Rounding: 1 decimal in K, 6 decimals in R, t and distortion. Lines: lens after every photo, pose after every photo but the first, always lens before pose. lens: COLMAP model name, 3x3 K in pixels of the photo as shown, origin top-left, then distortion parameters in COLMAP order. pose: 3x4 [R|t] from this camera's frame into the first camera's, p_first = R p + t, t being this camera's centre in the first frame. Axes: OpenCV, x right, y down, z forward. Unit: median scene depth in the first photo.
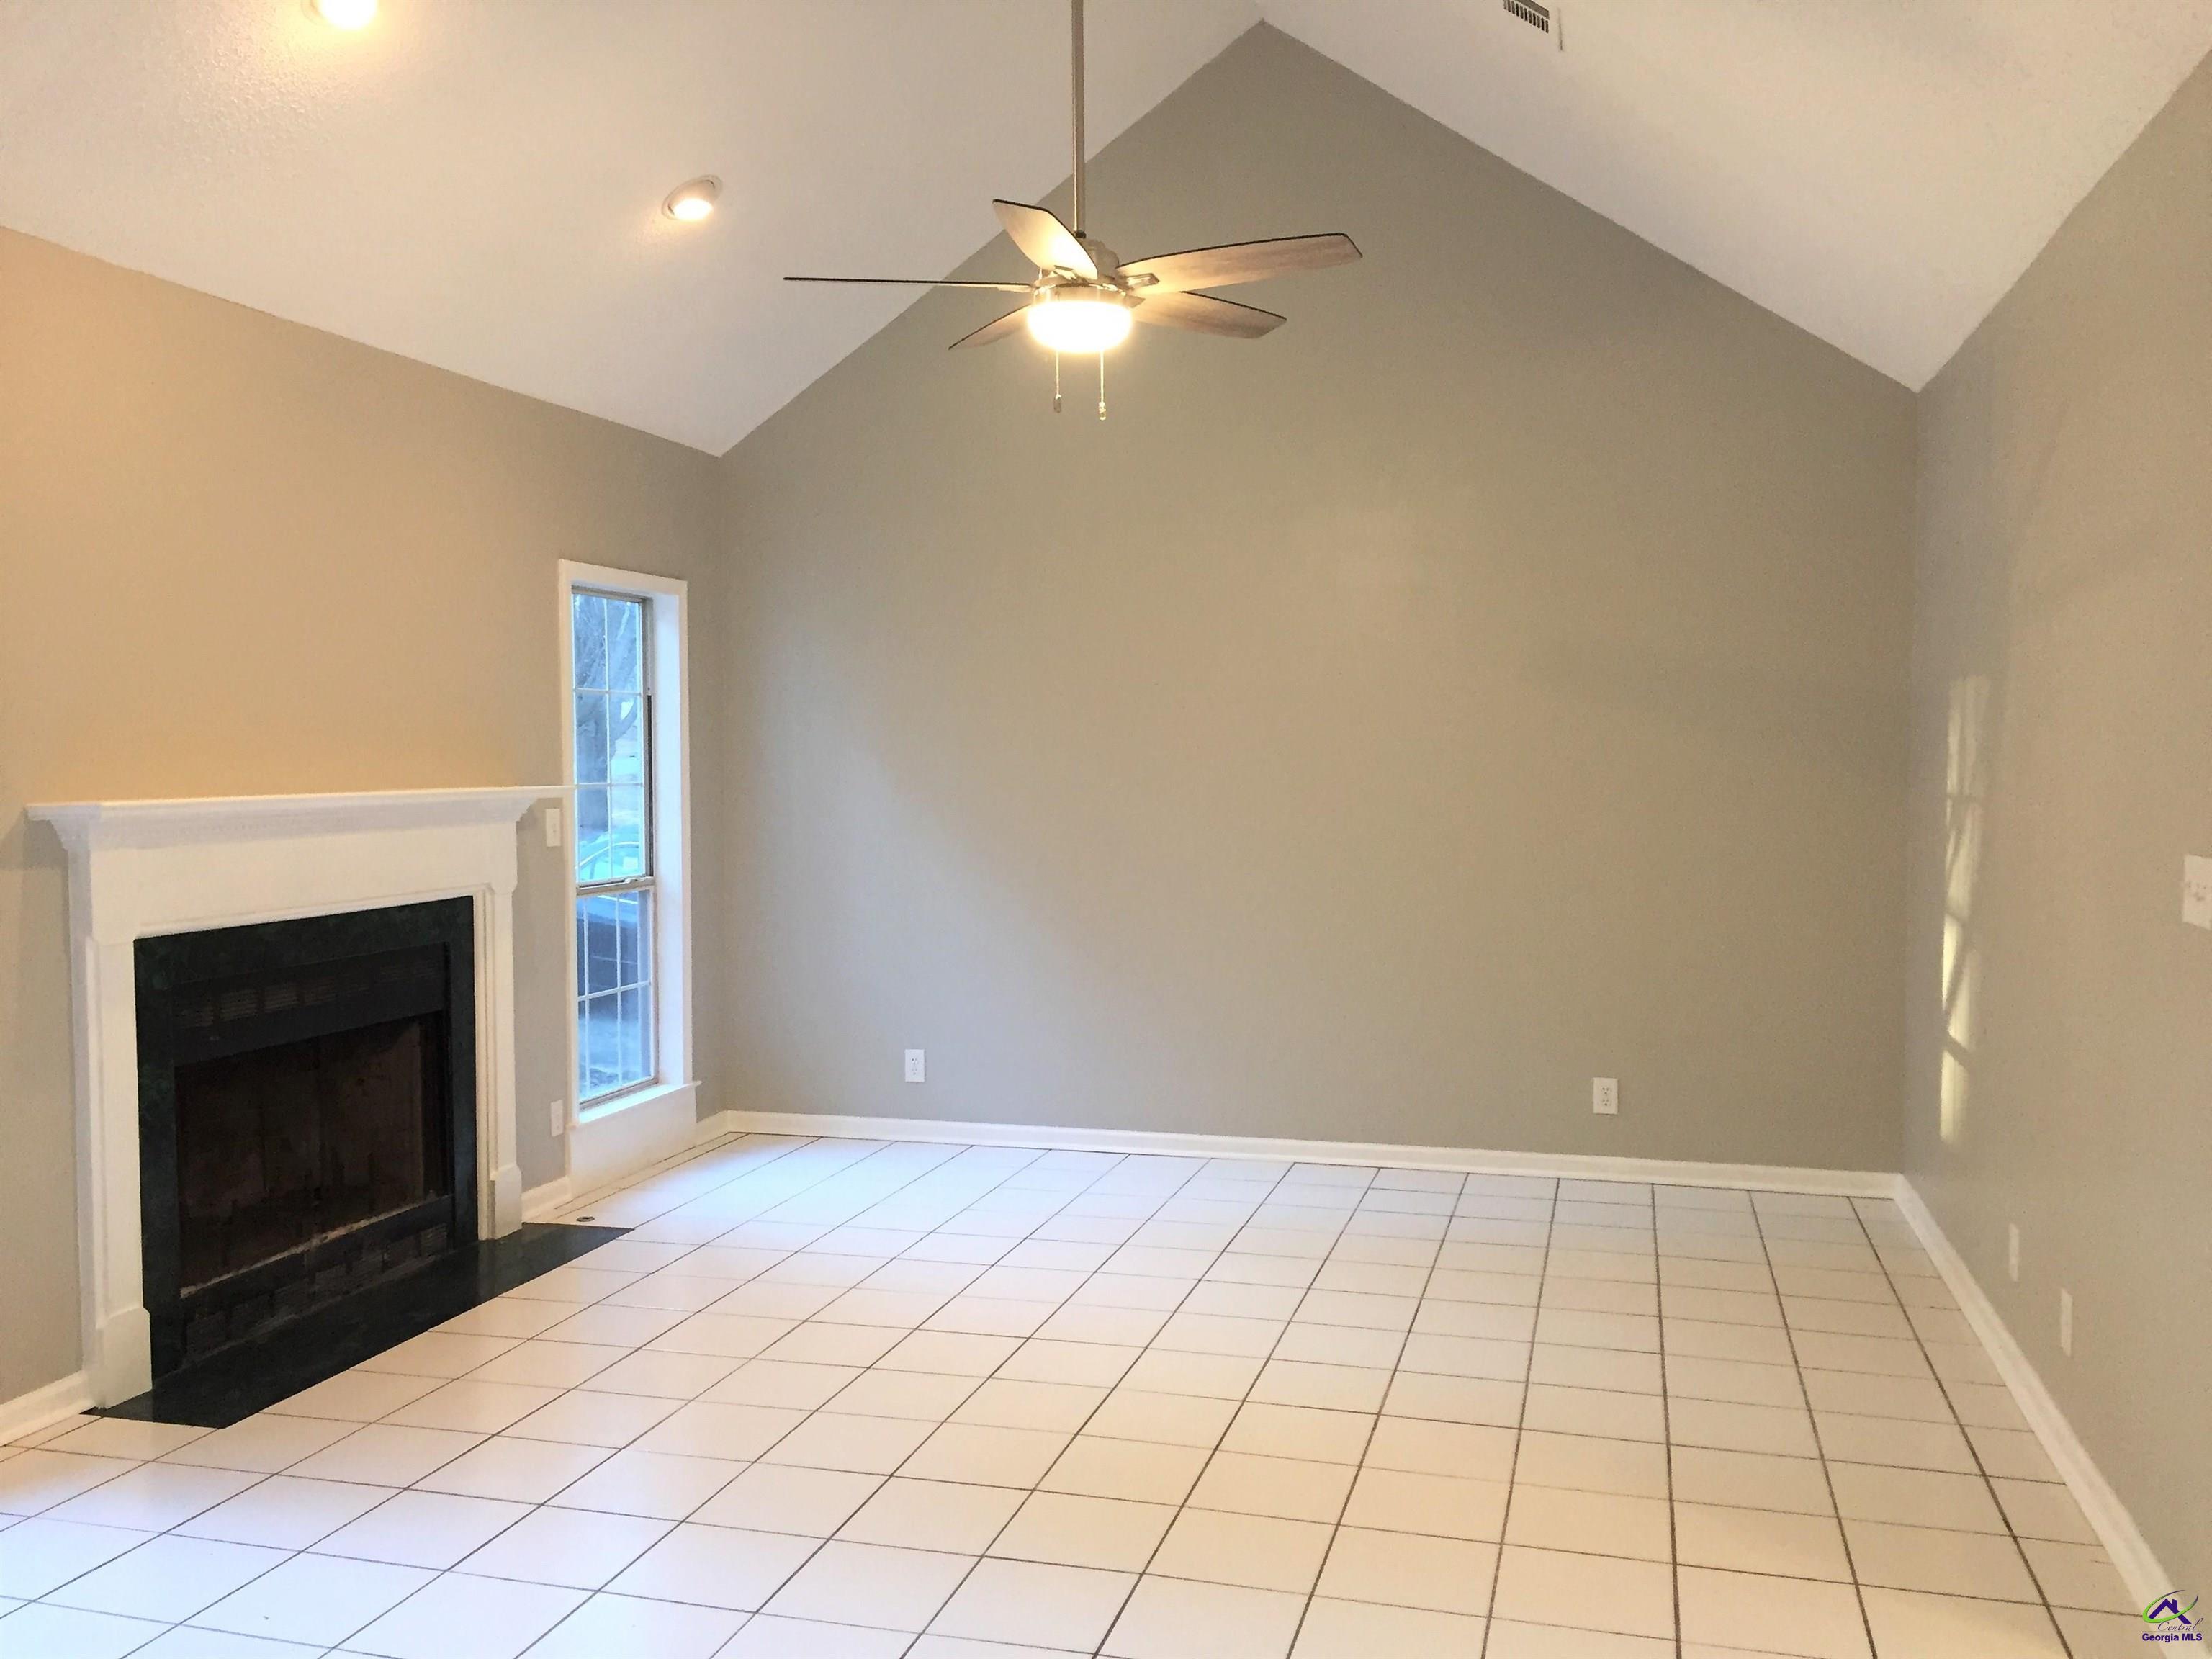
lens RADIAL K [[1859.7, 0, 1111.3], [0, 1859.7, 829.5], [0, 0, 1]] dist [0.055579, -0.037033]
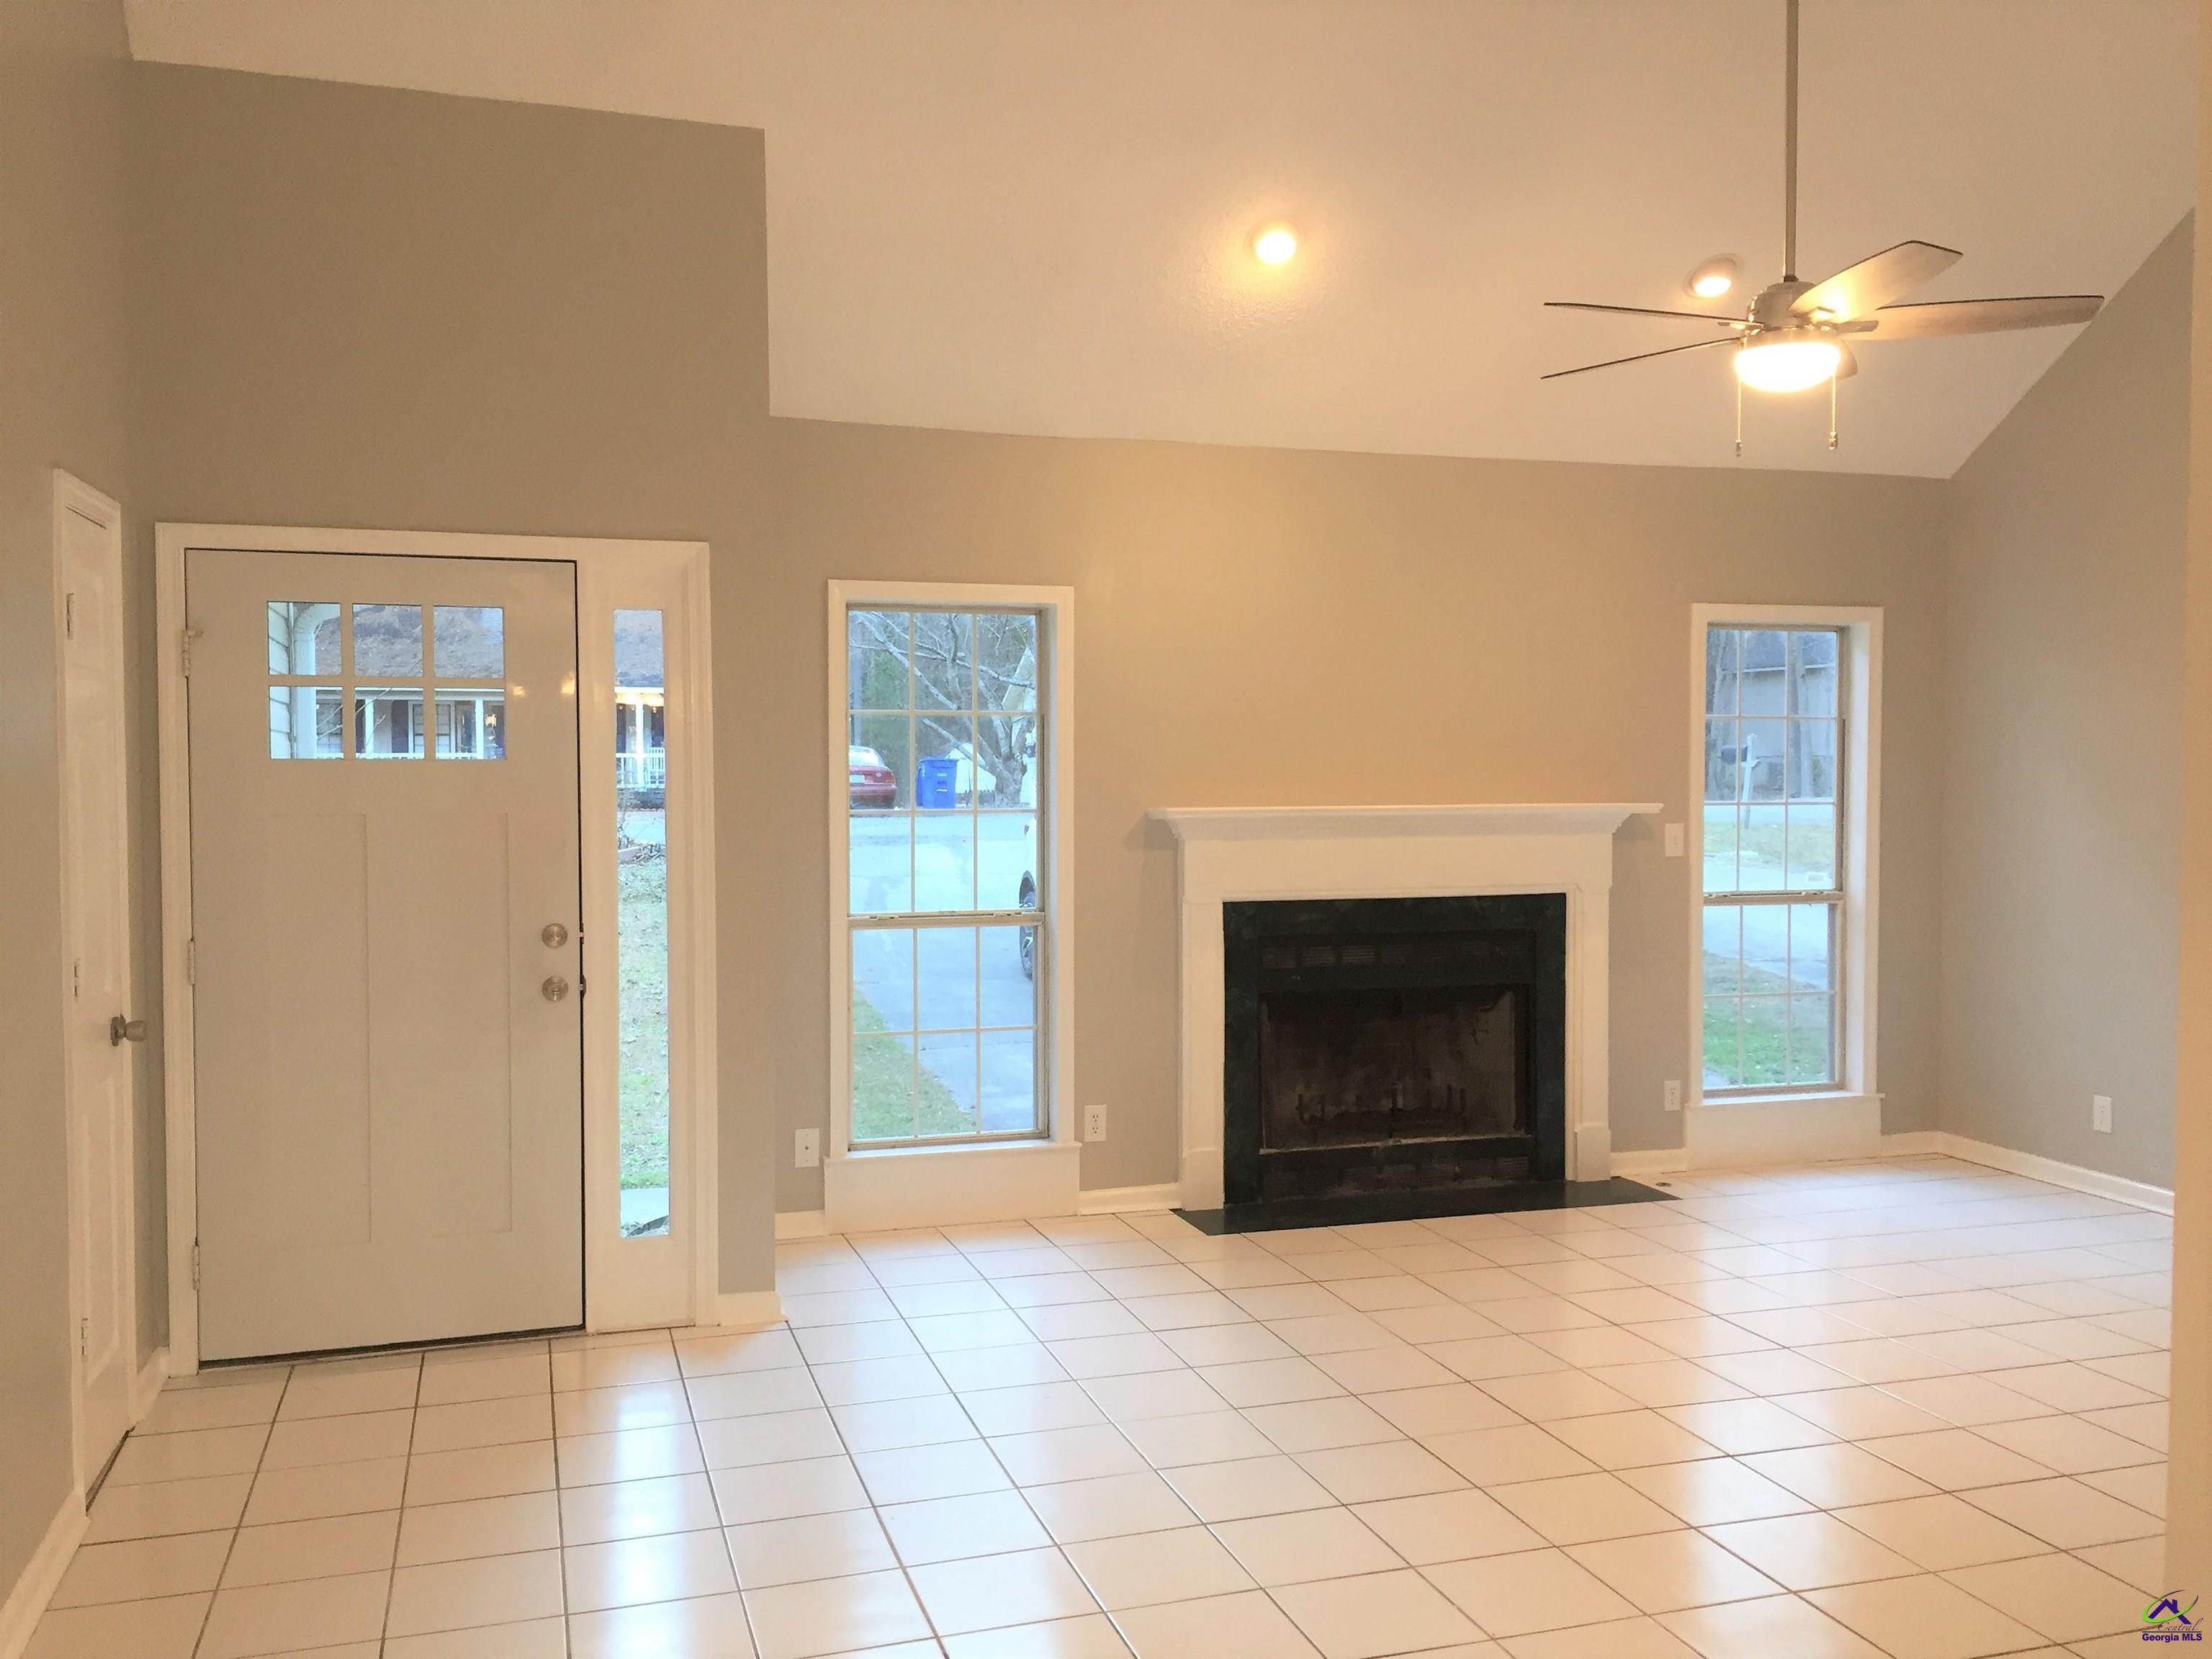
lens RADIAL K [[1859.7, 0, 1116.2], [0, 1859.7, 826.3], [0, 0, 1]] dist [0.055579, -0.037033]
pose [[0.553108, 0.031051, -0.832531, 0.492179], [-0.035993, 0.999263, 0.013358, -0.013036], [0.832332, 0.022577, 0.553817, 0.090946]]
